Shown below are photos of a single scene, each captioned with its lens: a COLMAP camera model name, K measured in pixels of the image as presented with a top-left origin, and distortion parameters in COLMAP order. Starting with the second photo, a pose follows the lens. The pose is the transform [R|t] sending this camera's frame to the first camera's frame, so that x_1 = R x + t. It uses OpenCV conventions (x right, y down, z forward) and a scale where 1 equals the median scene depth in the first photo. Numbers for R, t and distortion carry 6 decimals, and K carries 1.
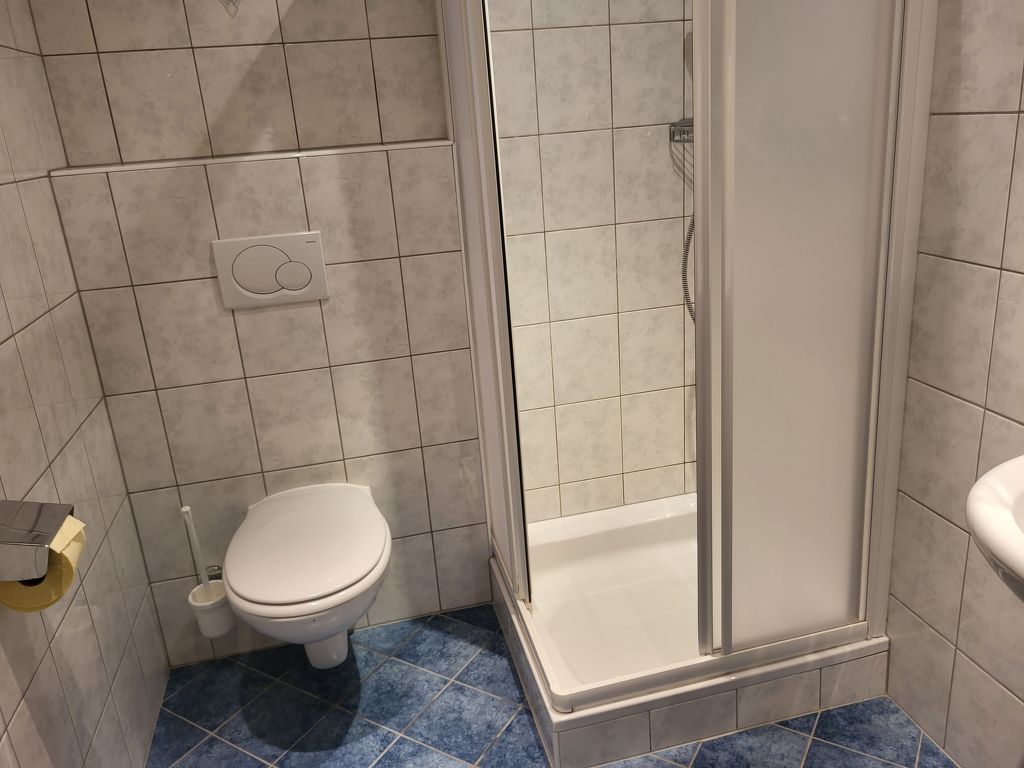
lens RADIAL K [[775.3, 0, 508.1], [0, 775.3, 372.1], [0, 0, 1]] dist [0.057159, -0.057408]
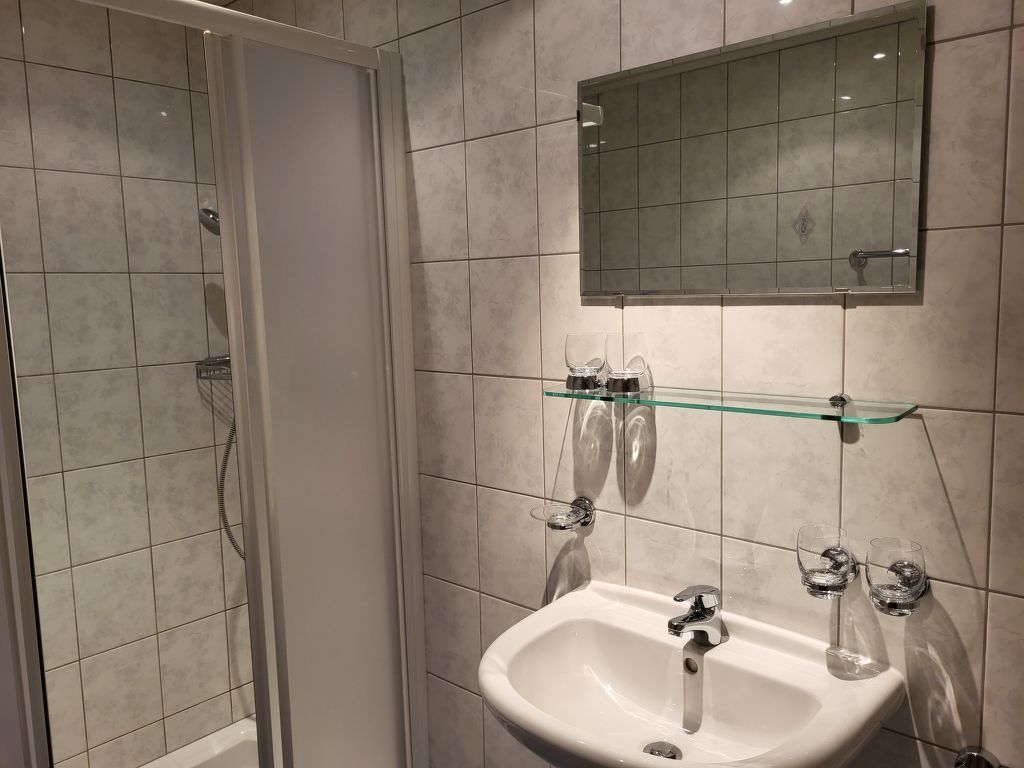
lens RADIAL K [[780.4, 0, 534.3], [0, 780.4, 383.6], [0, 0, 1]] dist [0.028687, -0.048479]
pose [[0.805209, -0.010660, 0.592895, -0.056668], [0.143677, 0.973554, -0.177623, -0.035769], [-0.575322, 0.228209, 0.785446, -0.100017]]
